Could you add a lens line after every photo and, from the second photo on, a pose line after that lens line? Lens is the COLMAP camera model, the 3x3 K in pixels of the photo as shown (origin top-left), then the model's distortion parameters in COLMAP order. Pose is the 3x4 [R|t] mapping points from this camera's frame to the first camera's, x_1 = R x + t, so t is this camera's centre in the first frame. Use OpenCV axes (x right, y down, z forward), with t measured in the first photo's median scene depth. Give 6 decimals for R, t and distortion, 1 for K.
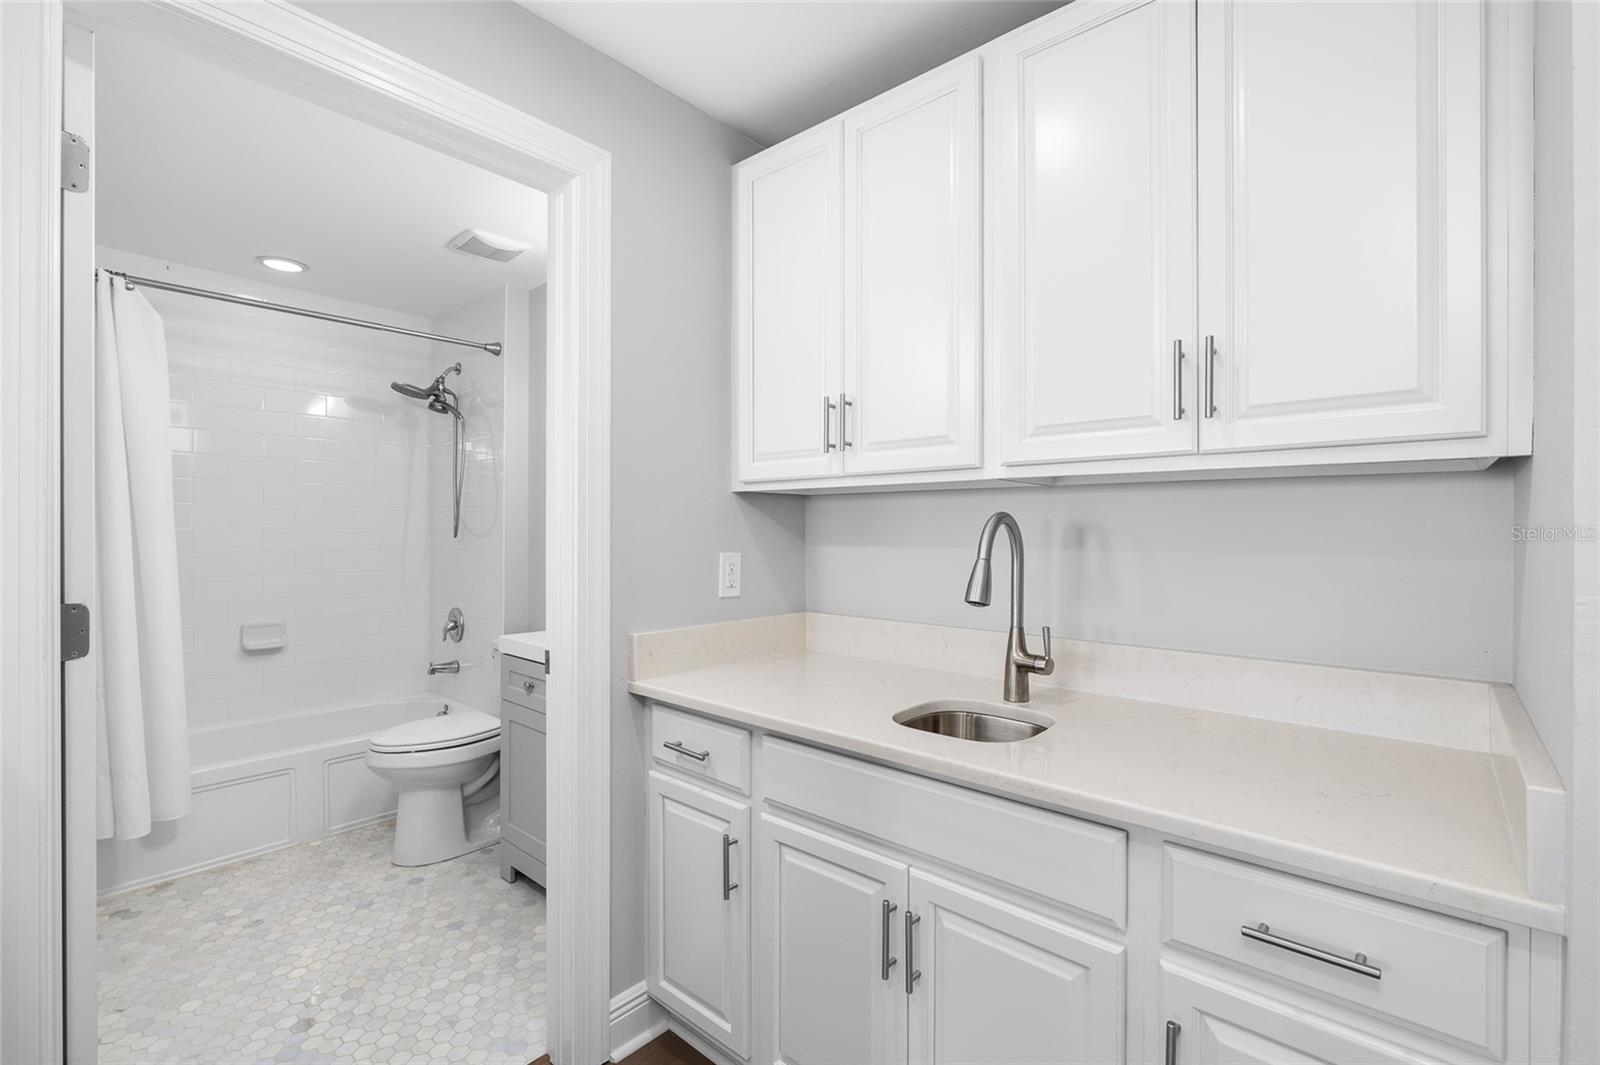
lens RADIAL K [[727.7, 0, 800.2], [0, 727.7, 528.5], [0, 0, 1]] dist [-0.000937, 0.000687]
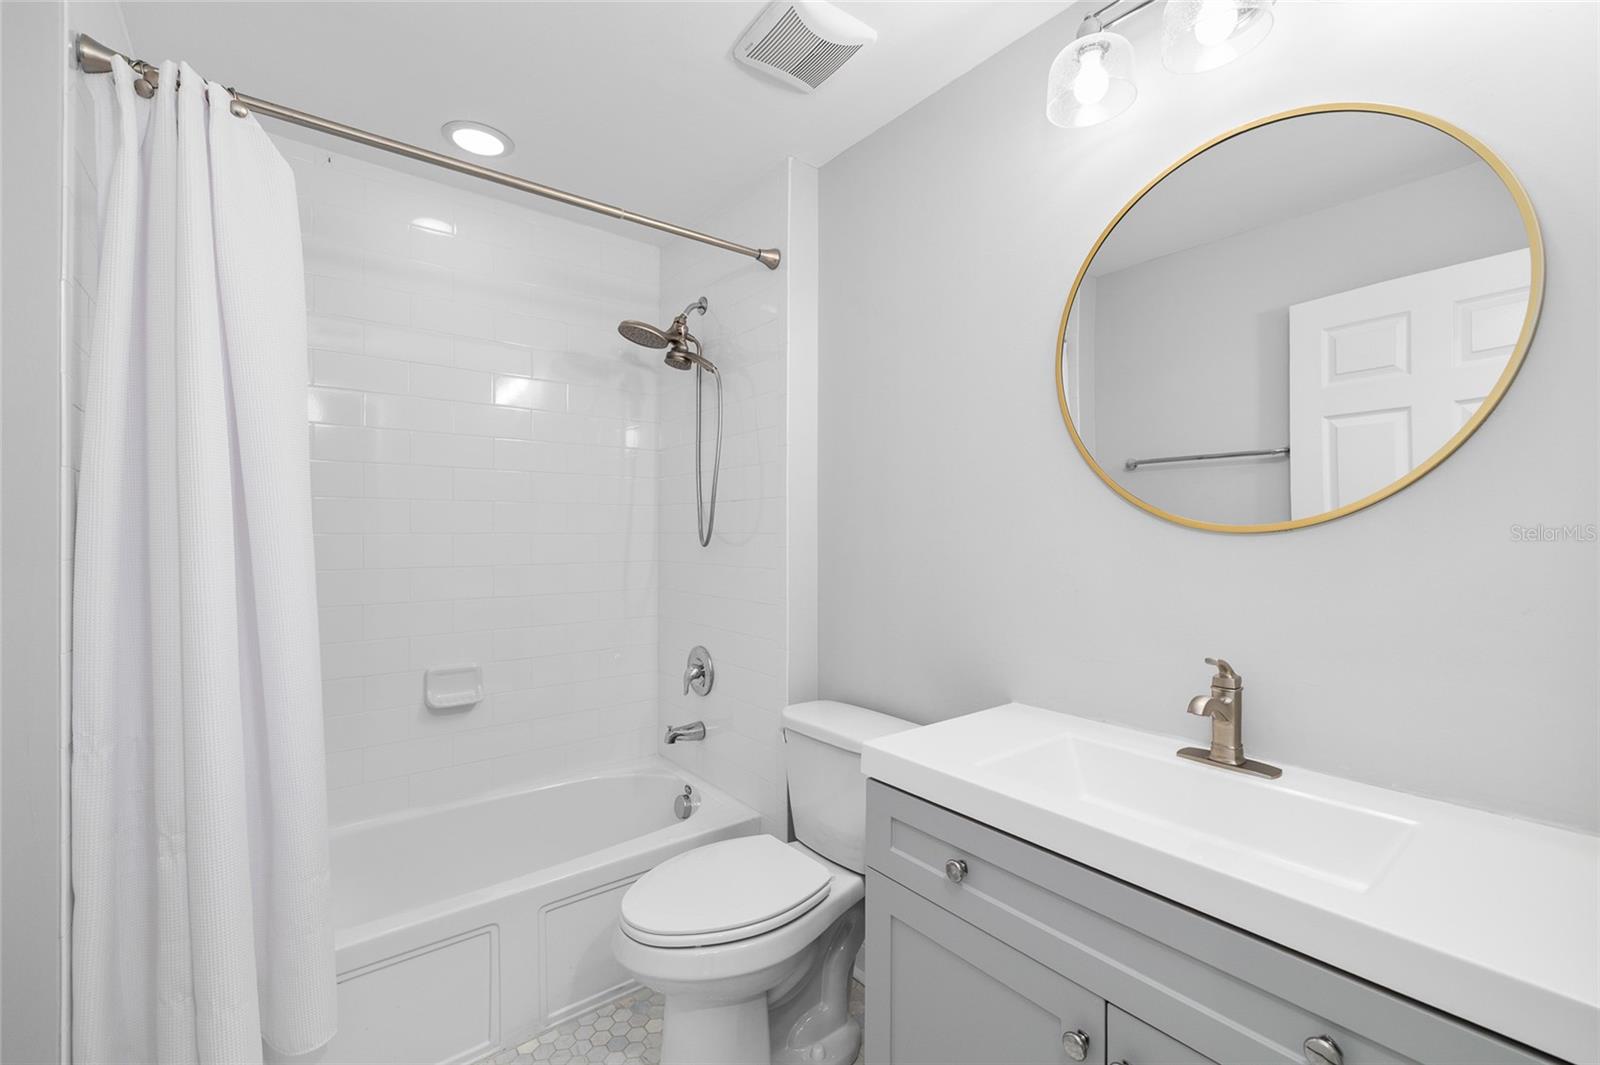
lens RADIAL K [[696.5, 0, 799.9], [0, 696.5, 531.6], [0, 0, 1]] dist [0.003398, 0.000284]
pose [[0.984239, 0.001605, -0.176835, -0.282695], [-0.001096, 0.999995, 0.002976, -0.003884], [0.176839, -0.002736, 0.984236, 0.387742]]
